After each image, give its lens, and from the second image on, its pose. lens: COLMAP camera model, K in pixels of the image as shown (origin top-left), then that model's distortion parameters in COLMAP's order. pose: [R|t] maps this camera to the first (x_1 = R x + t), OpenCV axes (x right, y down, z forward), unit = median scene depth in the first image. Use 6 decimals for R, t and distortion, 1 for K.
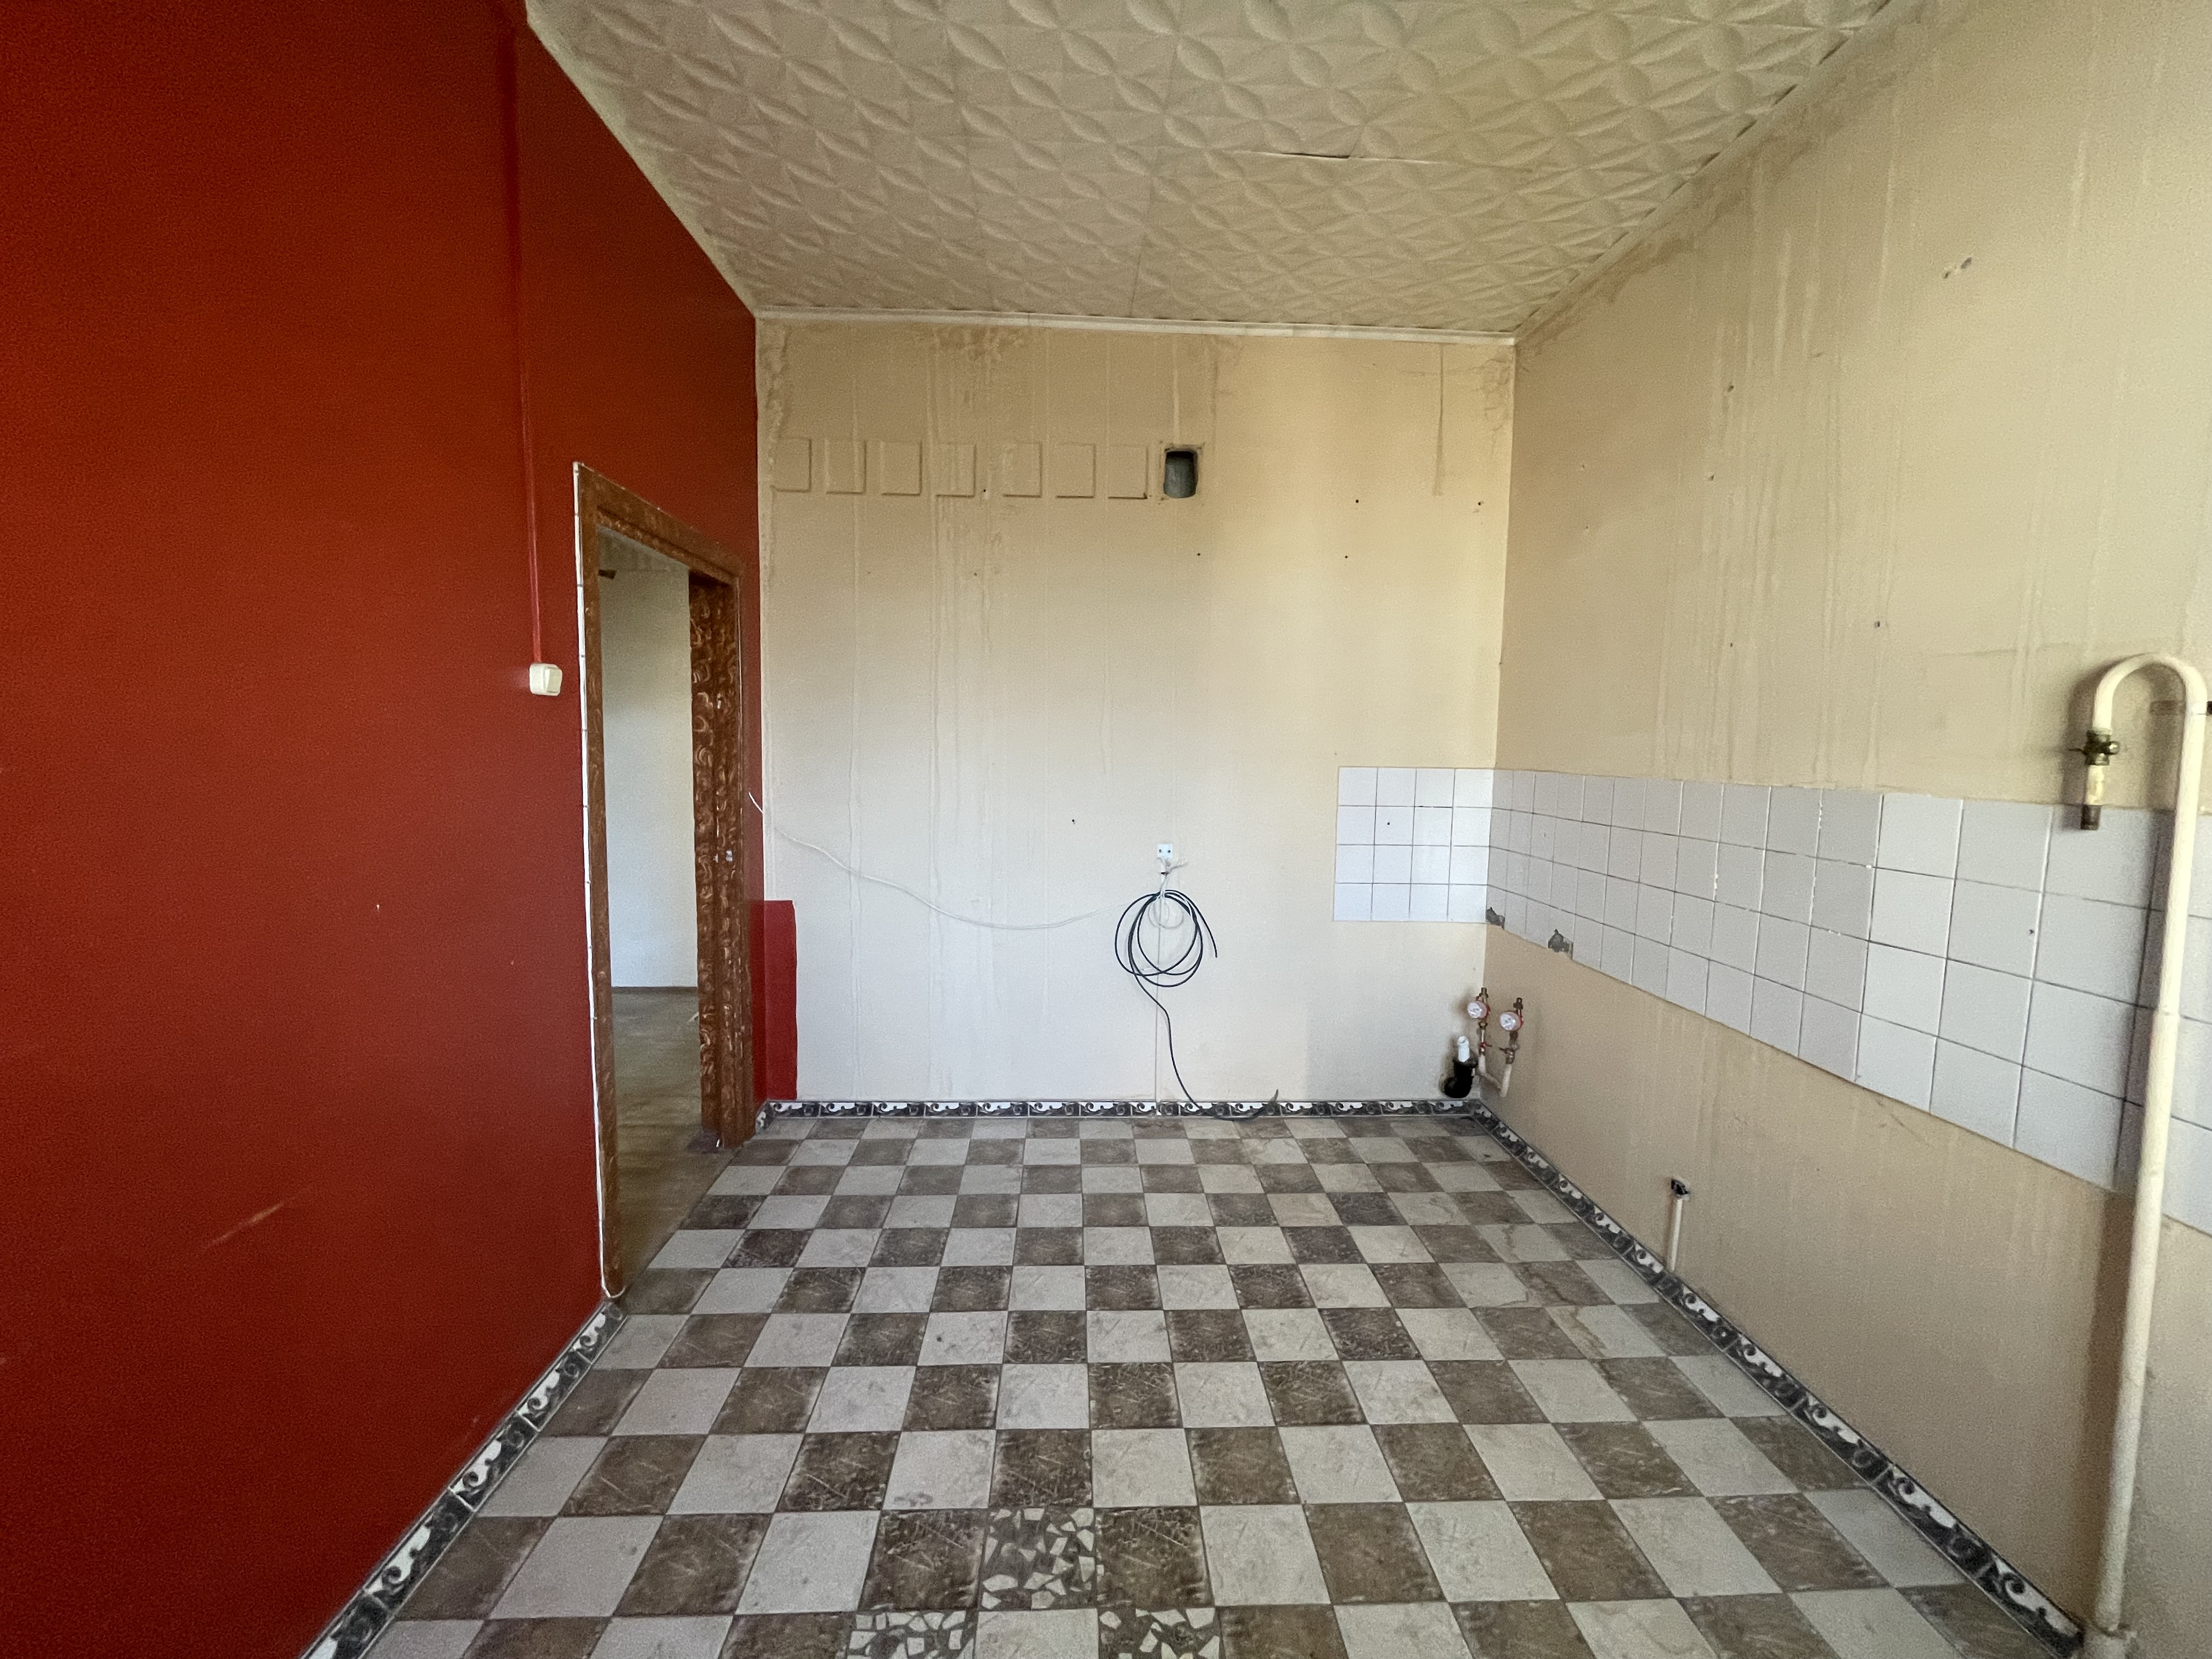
lens RADIAL K [[891.8, 0, 1103.4], [0, 891.8, 818.5], [0, 0, 1]] dist [-0.002274, -0.000459]
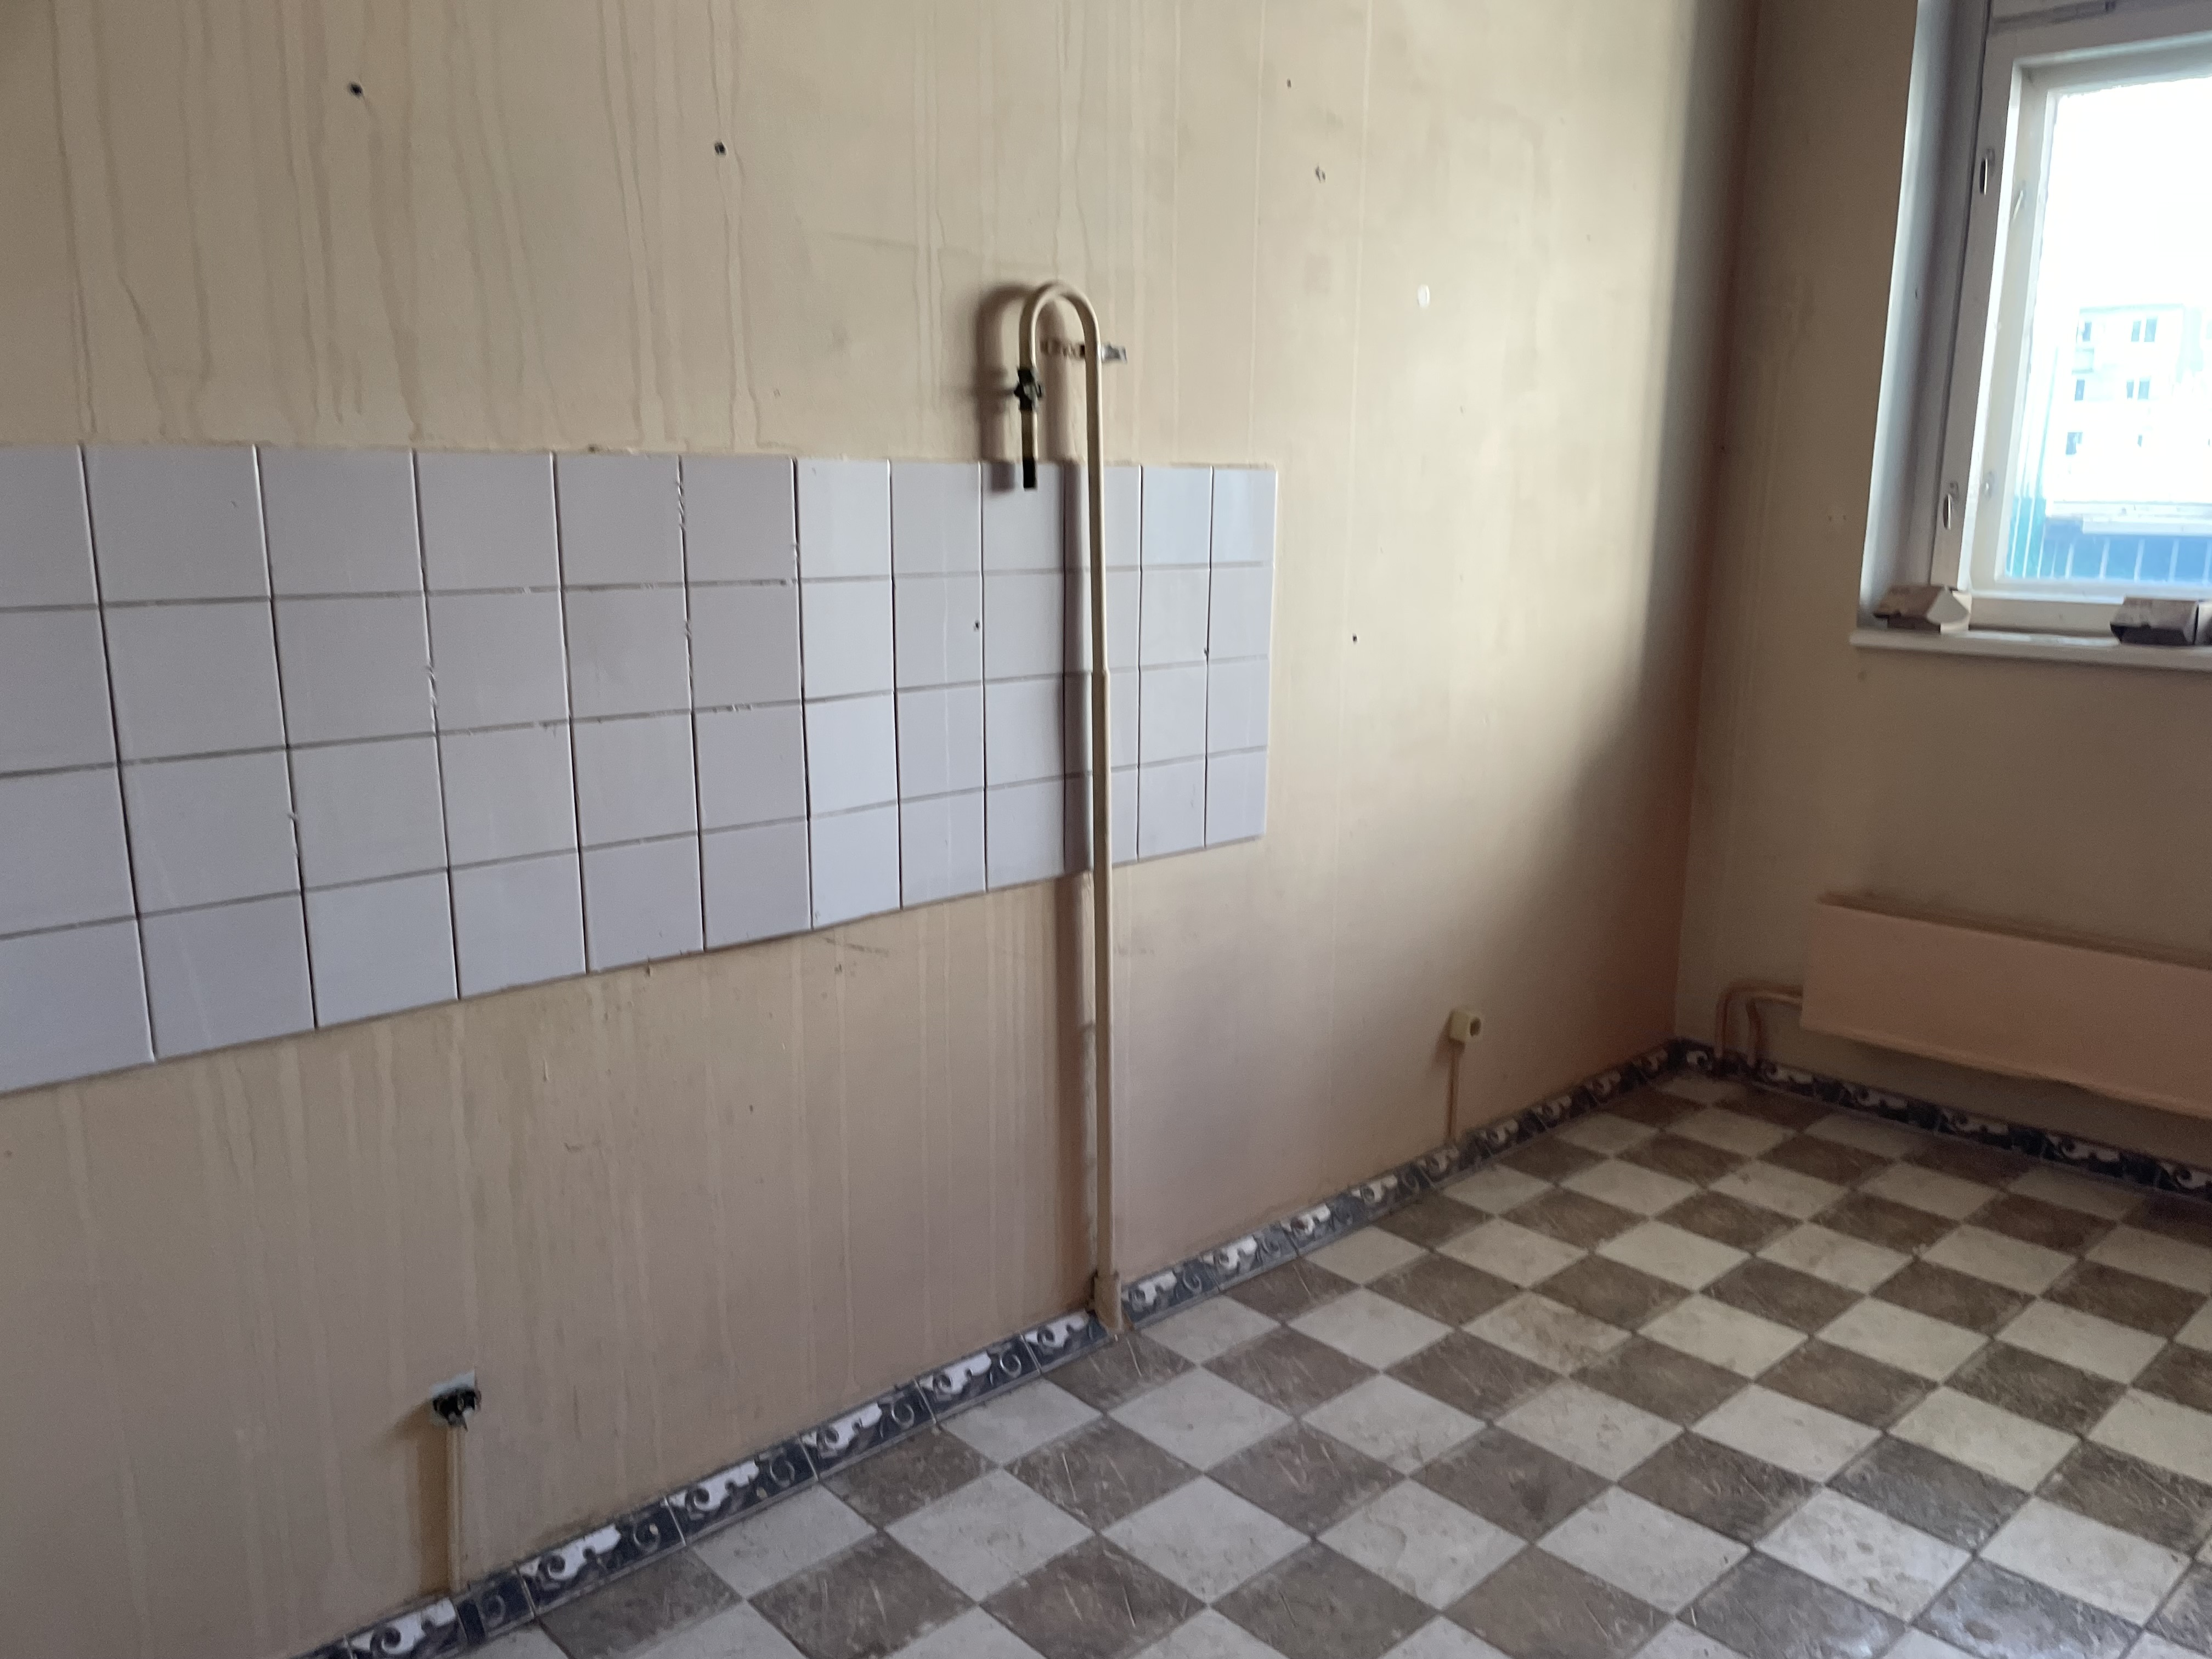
lens RADIAL K [[1667.0, 0, 1111.9], [0, 1667.0, 842.2], [0, 0, 1]] dist [0.030830, -0.002469]
pose [[-0.652658, -0.180683, 0.735793, -0.153396], [0.047777, 0.959400, 0.277971, -0.079923], [-0.756144, 0.216575, -0.617528, 1.546302]]
